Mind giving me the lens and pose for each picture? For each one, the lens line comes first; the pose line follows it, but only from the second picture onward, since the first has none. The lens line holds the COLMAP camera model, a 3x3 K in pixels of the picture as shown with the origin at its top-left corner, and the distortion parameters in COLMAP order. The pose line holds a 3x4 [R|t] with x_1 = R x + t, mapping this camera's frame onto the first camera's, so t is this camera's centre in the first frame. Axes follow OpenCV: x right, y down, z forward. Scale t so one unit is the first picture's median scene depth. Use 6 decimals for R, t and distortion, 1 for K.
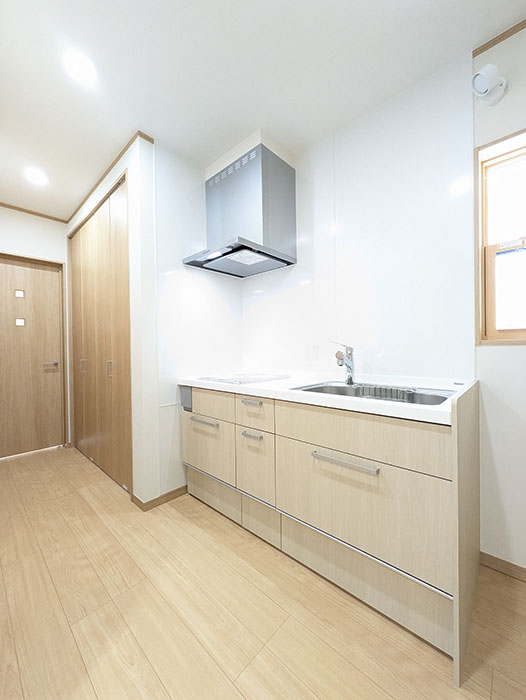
lens RADIAL K [[276.1, 0, 263.0], [0, 276.1, 350.0], [0, 0, 1]] dist [-0.001836, -0.000190]
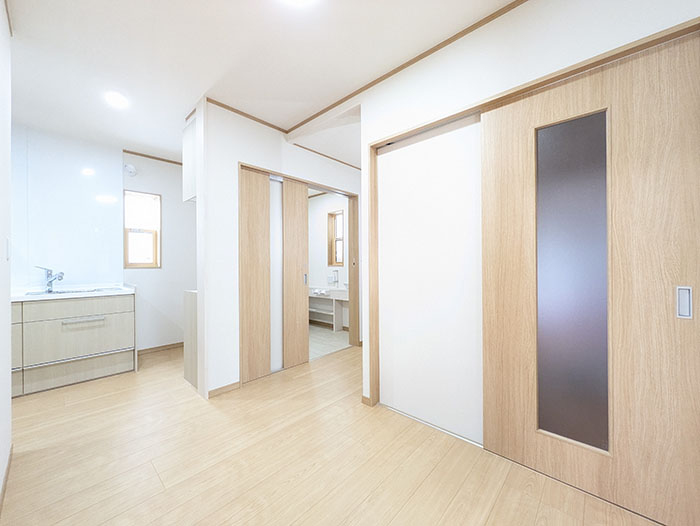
lens RADIAL K [[276.1, 0, 350.0], [0, 276.1, 263.0], [0, 0, 1]] dist [-0.001836, -0.000190]
pose [[-0.008557, 0.024275, 0.999669, -1.848030], [0.016020, 0.999580, -0.024135, 0.020392], [-0.999835, 0.015808, -0.008943, -1.080851]]
